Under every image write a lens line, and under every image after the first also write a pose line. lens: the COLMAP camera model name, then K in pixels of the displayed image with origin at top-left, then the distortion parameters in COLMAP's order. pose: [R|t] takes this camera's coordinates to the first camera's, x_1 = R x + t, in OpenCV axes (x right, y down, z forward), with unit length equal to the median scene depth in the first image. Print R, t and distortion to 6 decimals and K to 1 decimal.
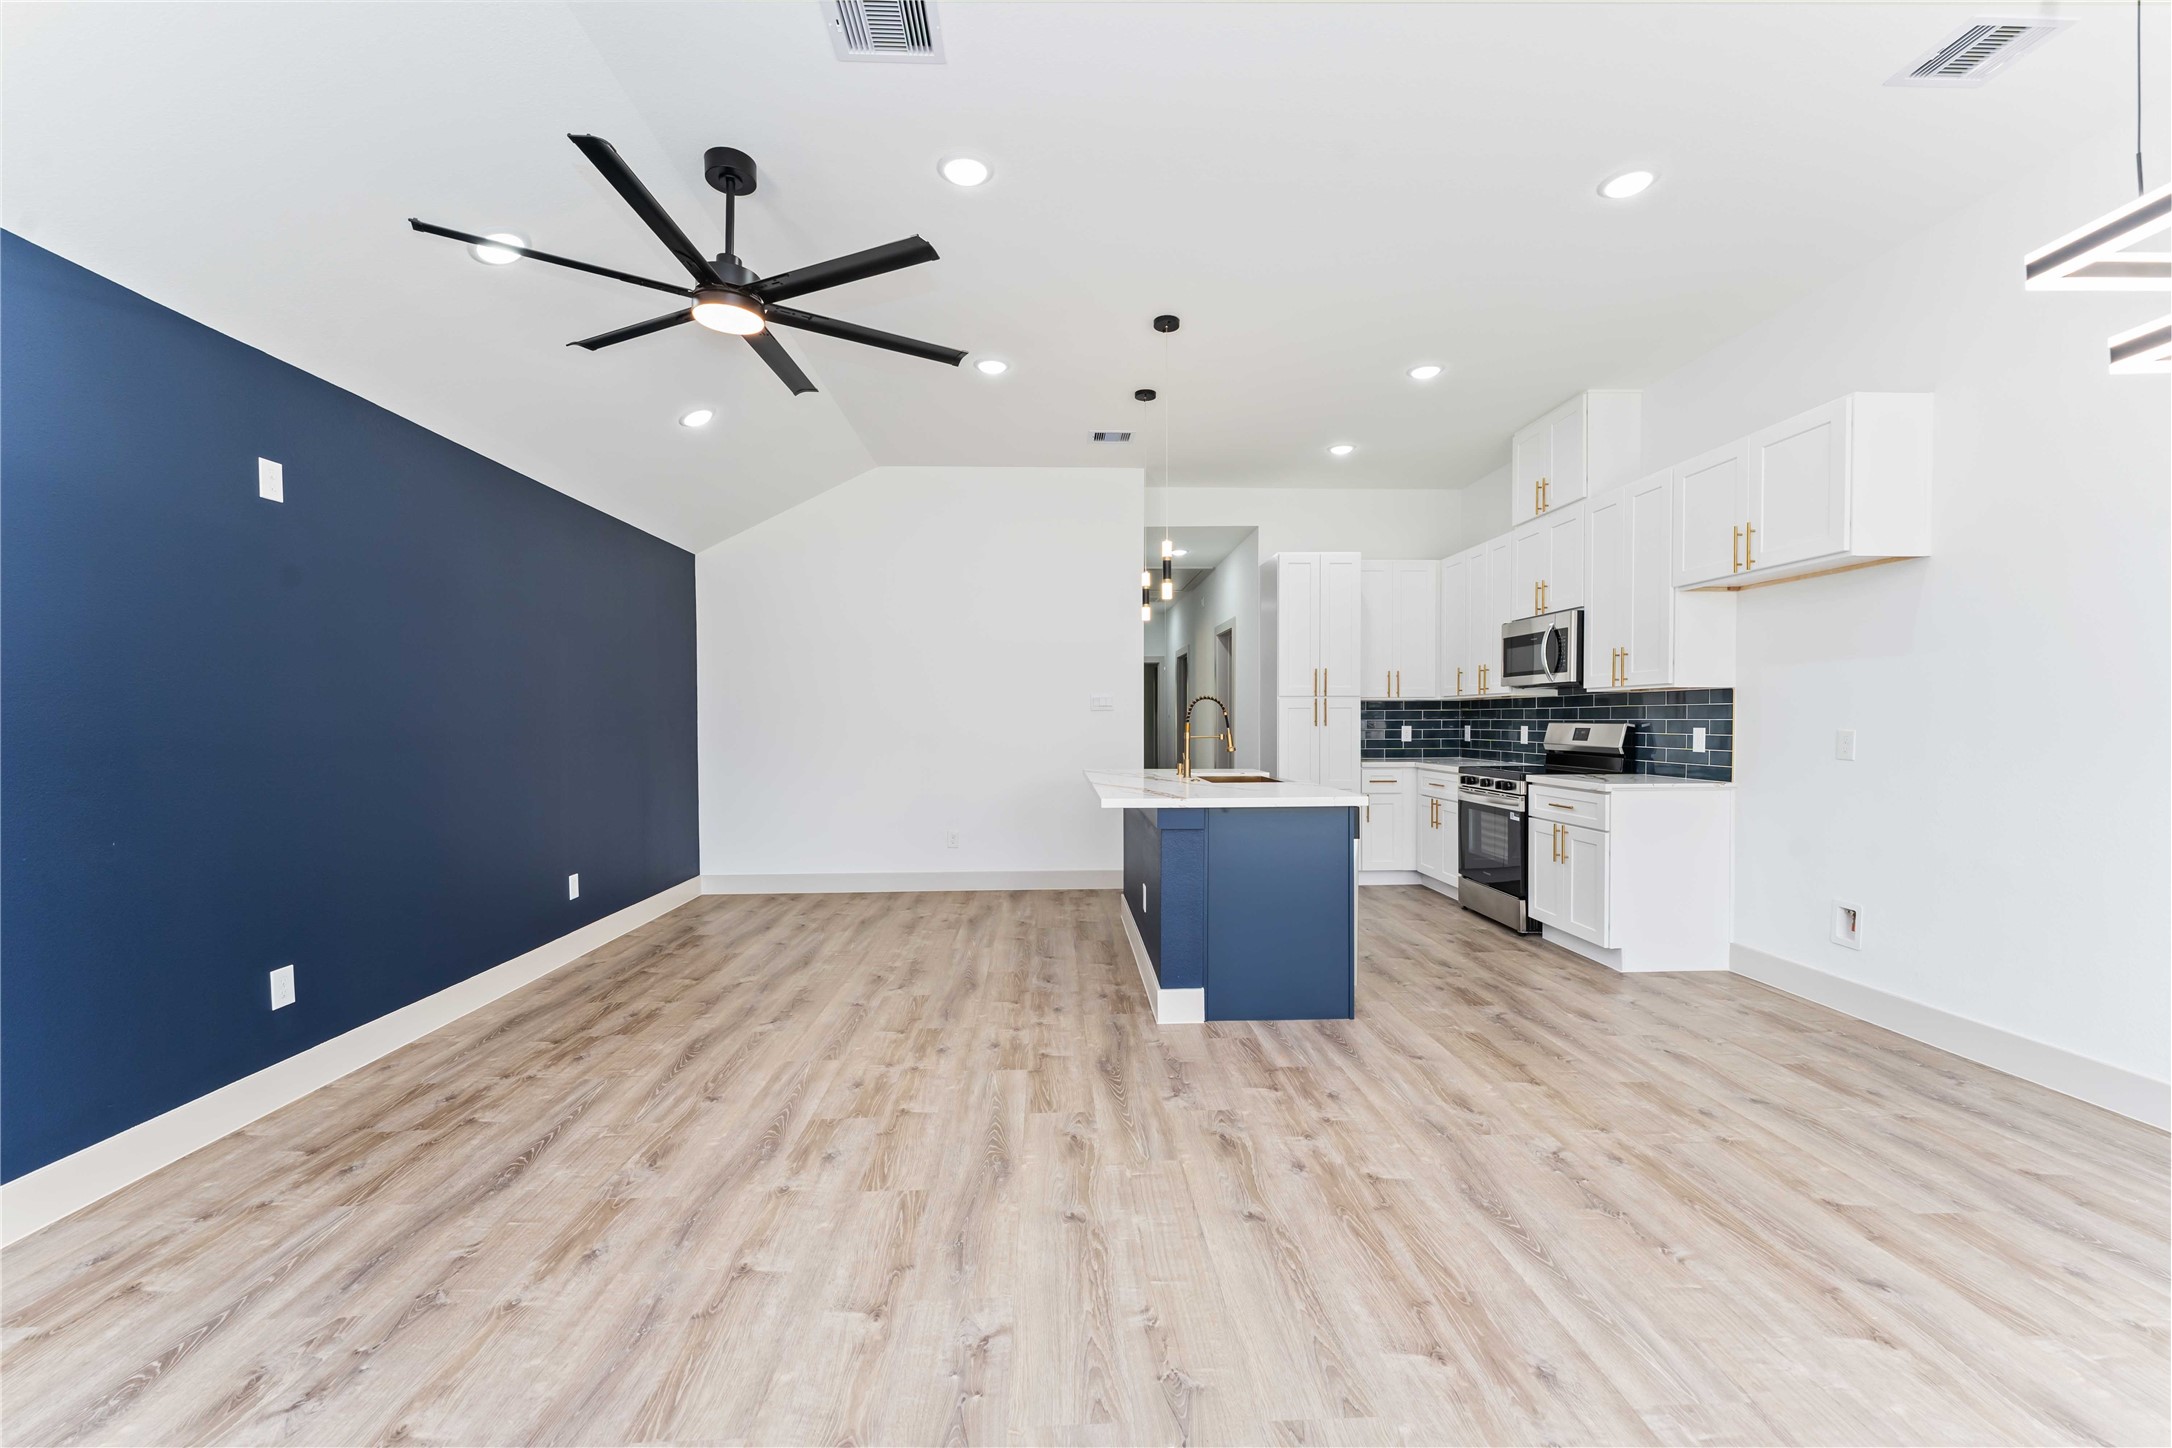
lens RADIAL K [[876.0, 0, 1081.4], [0, 876.0, 733.0], [0, 0, 1]] dist [0.001514, -0.000137]
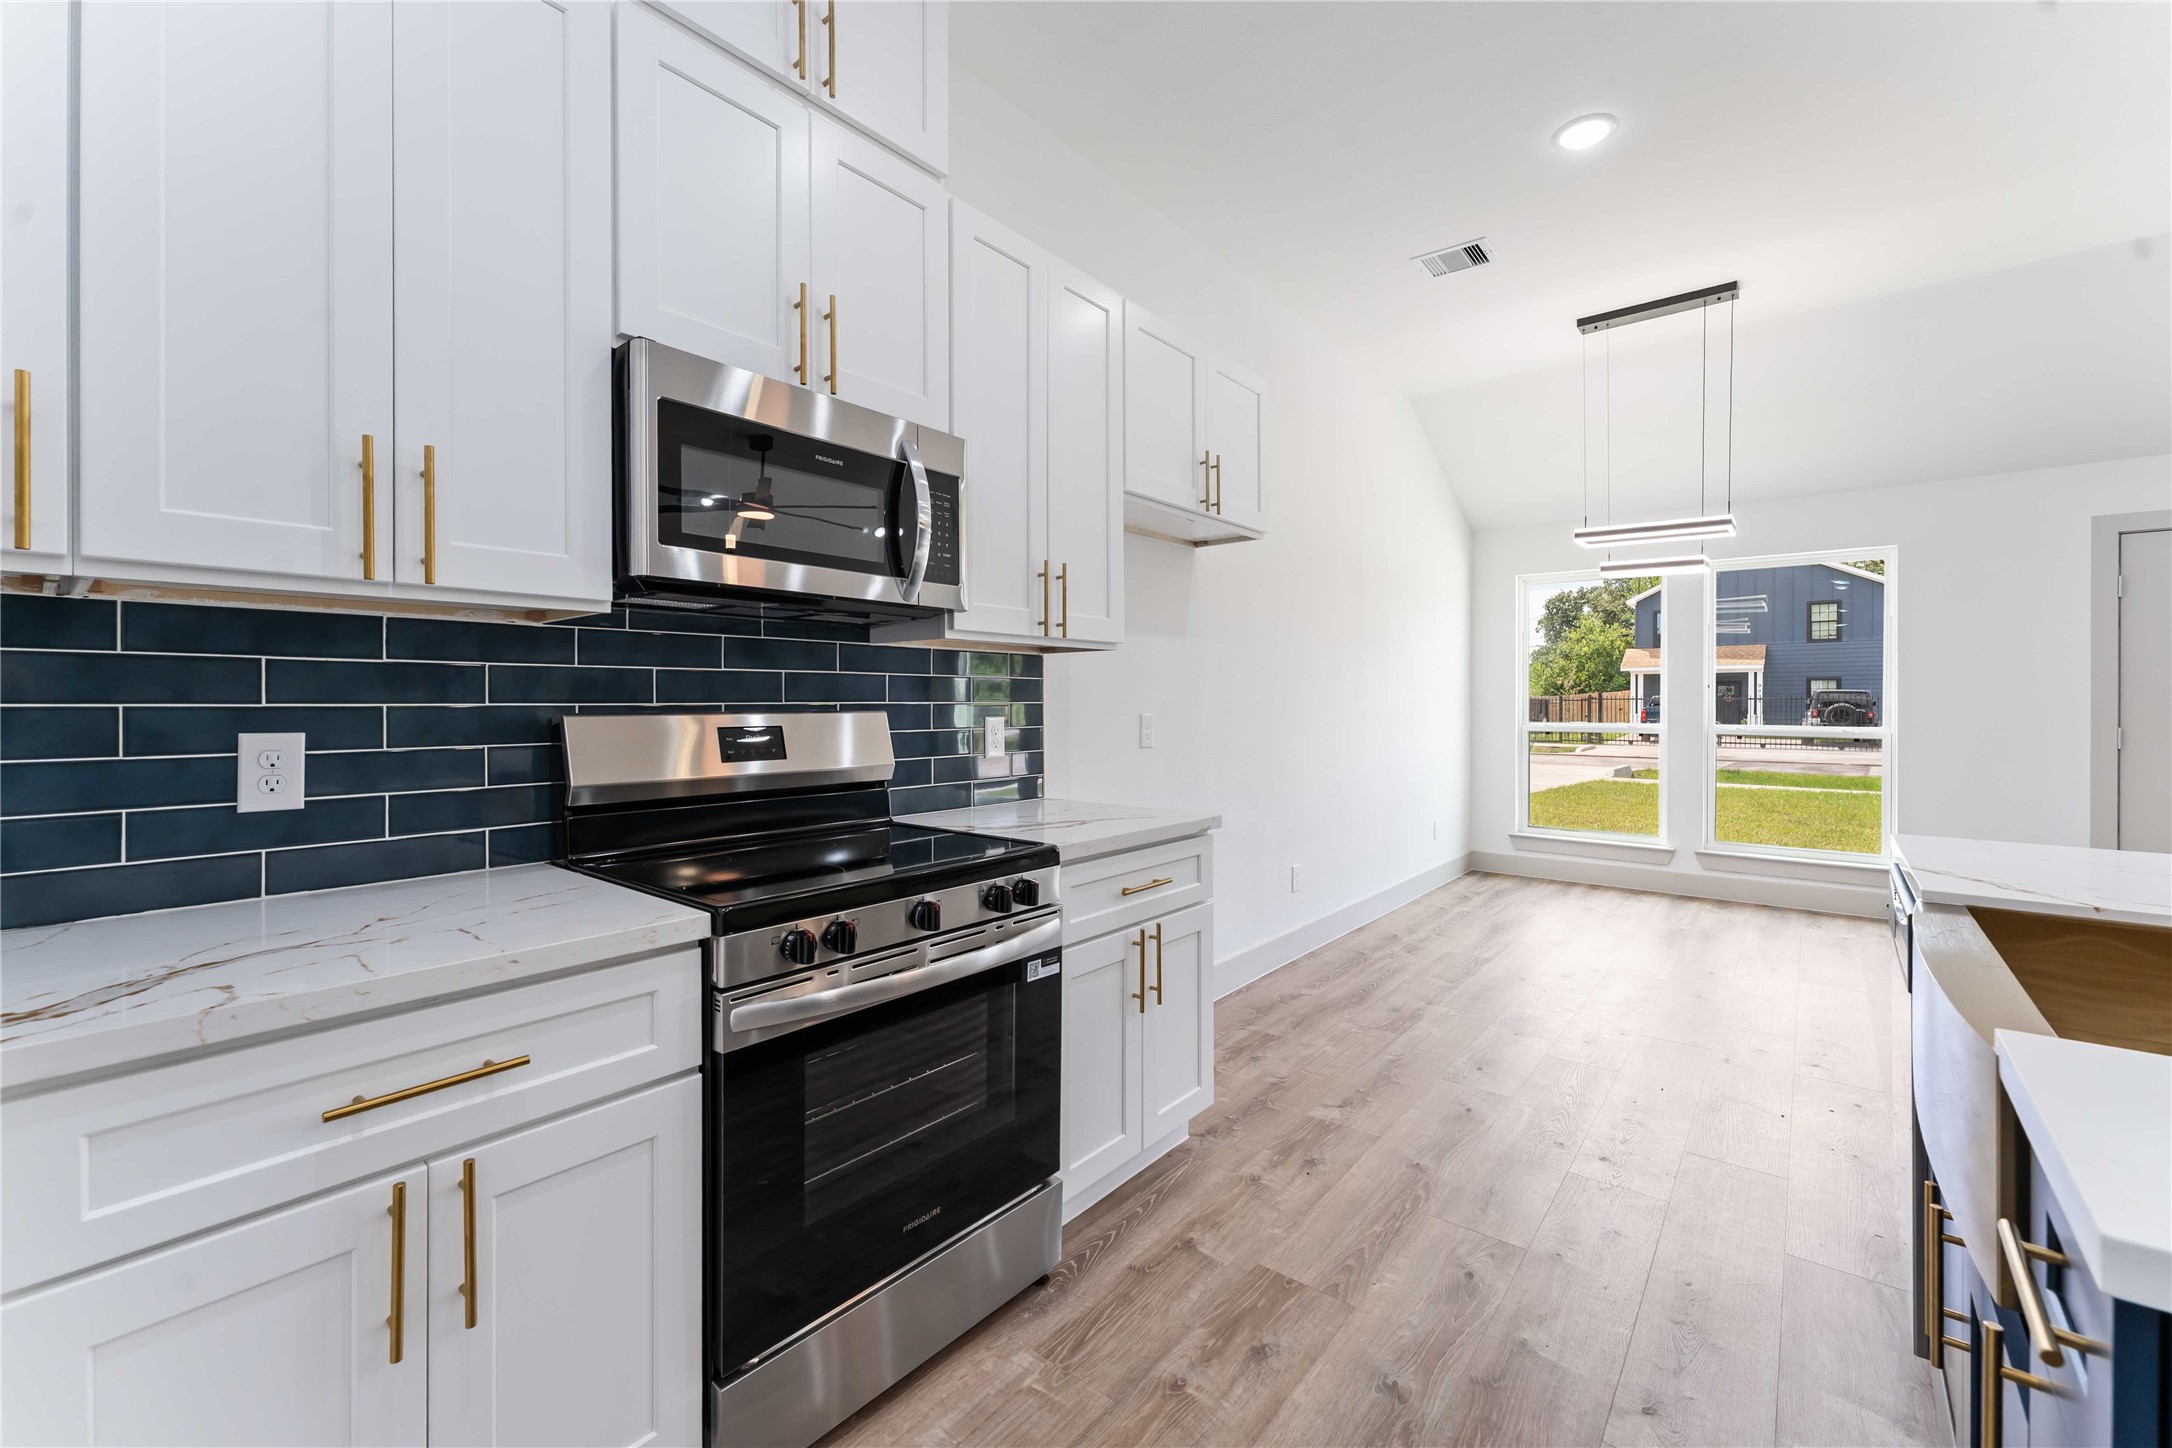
lens RADIAL K [[885.6, 0, 1080.7], [0, 885.6, 704.0], [0, 0, 1]] dist [0.001181, 0.000562]
pose [[-0.744030, 0.001094, 0.668145, 0.298606], [0.013233, 0.999827, 0.013099, -0.024289], [-0.668015, 0.018587, -0.743916, 1.594647]]
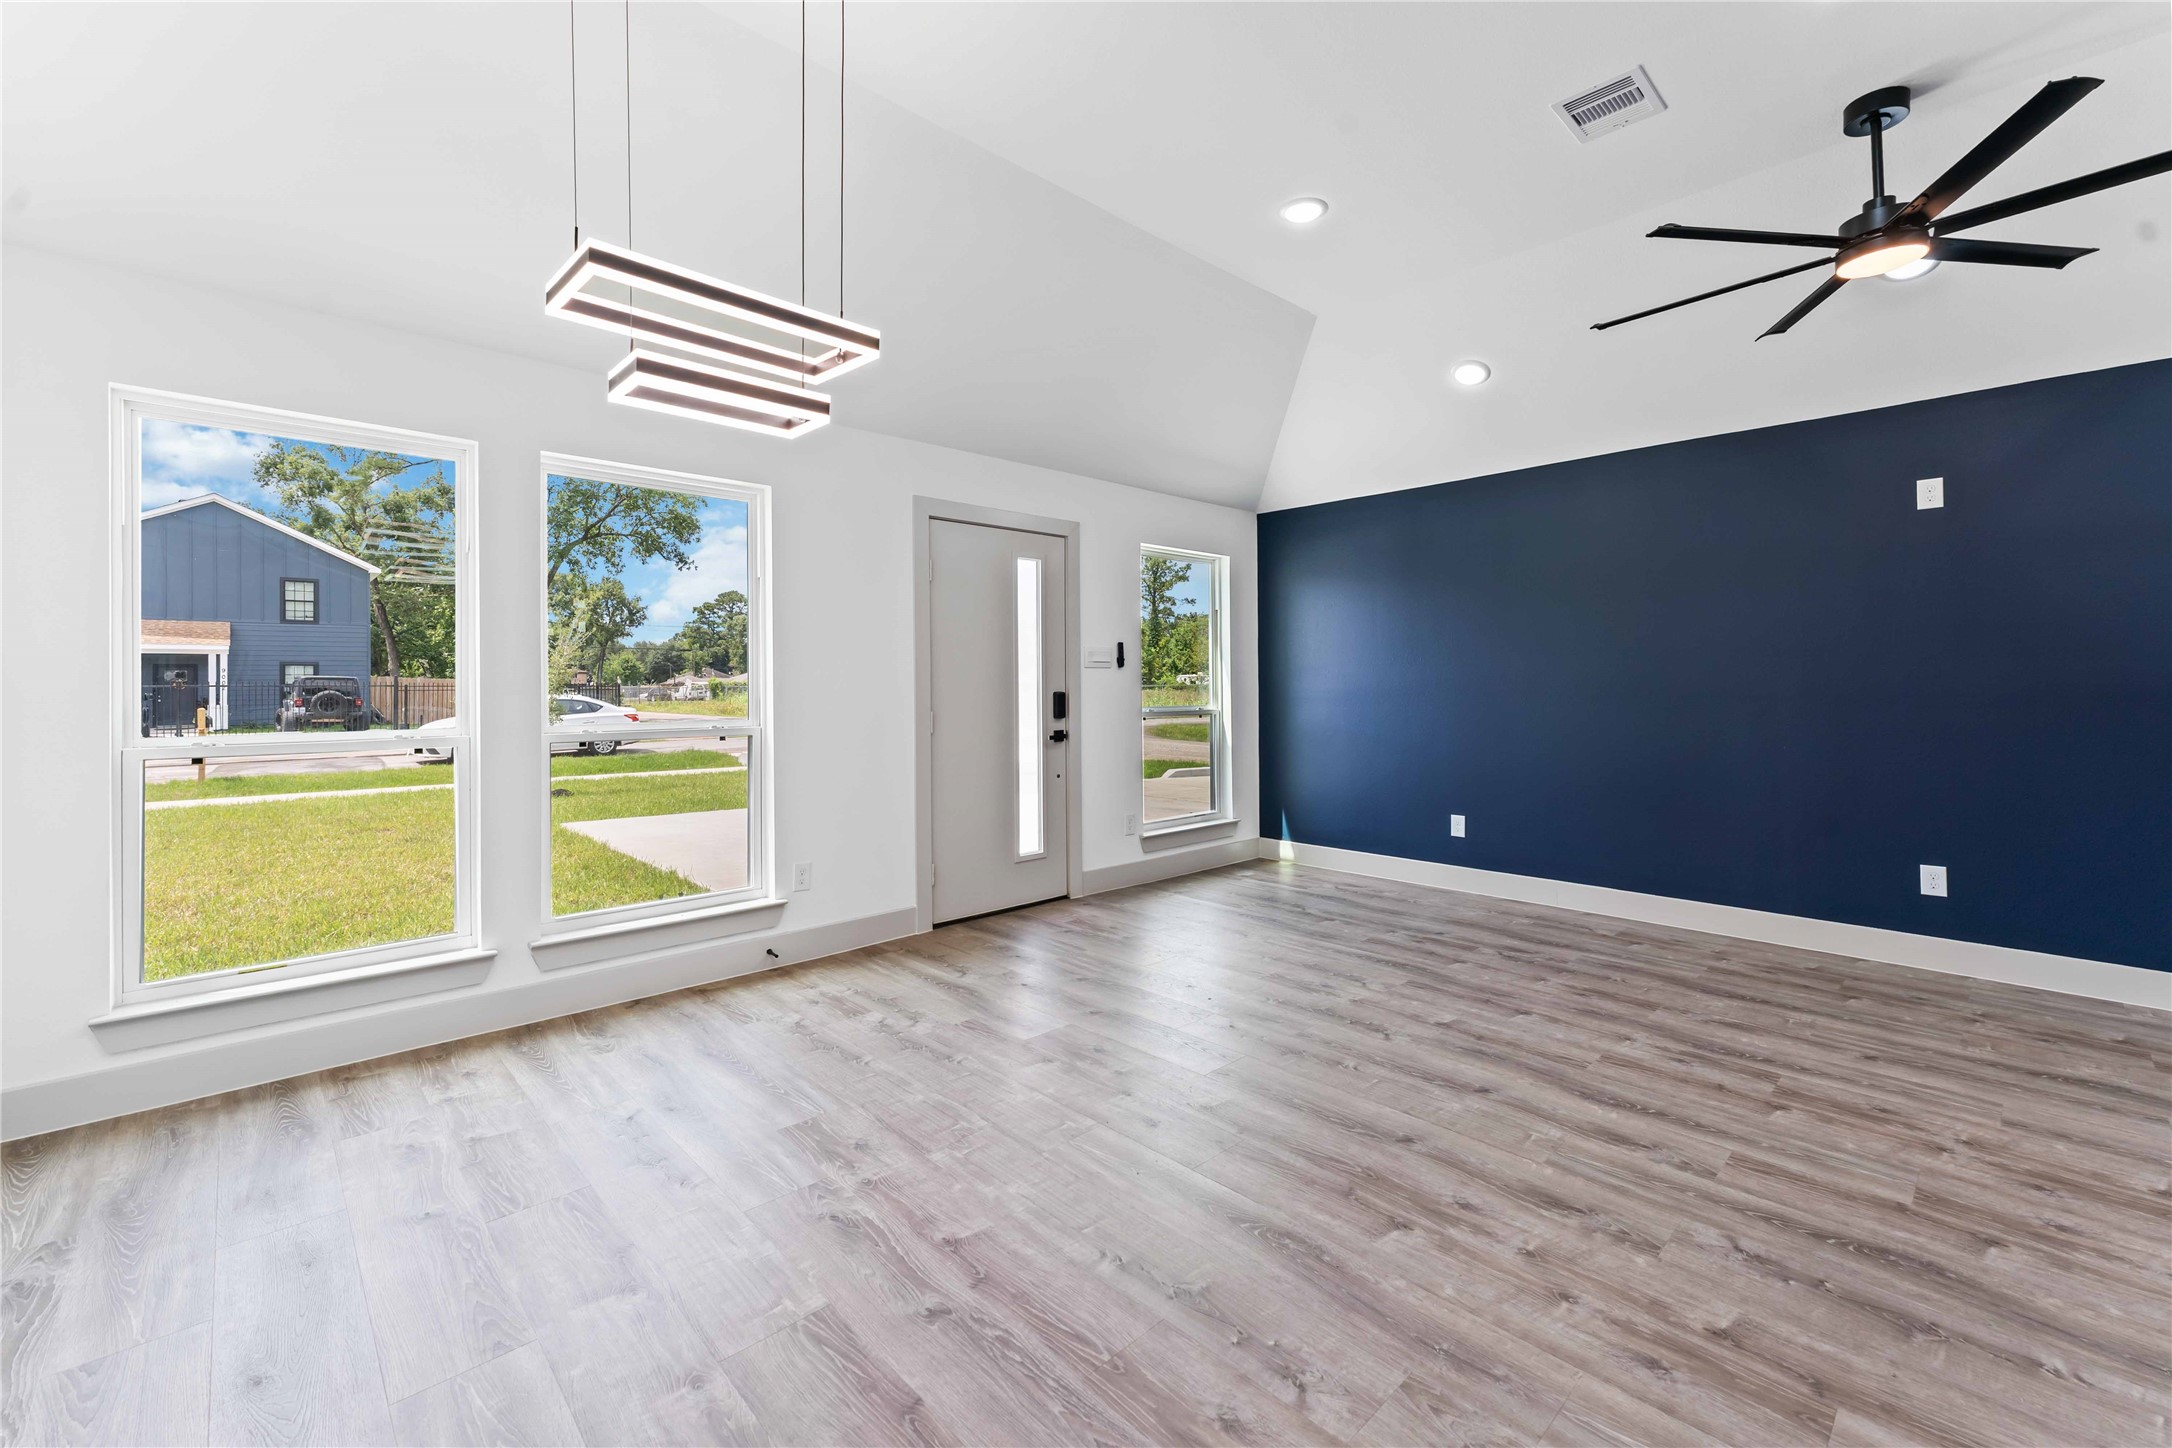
lens RADIAL K [[895.3, 0, 1084.4], [0, 895.3, 687.2], [0, 0, 1]] dist [0.001766, 0.000041]
pose [[-0.755494, 0.010351, -0.655073, 0.667188], [-0.002175, 0.999830, 0.018307, -0.014798], [0.655151, 0.015255, -0.755344, 0.858639]]
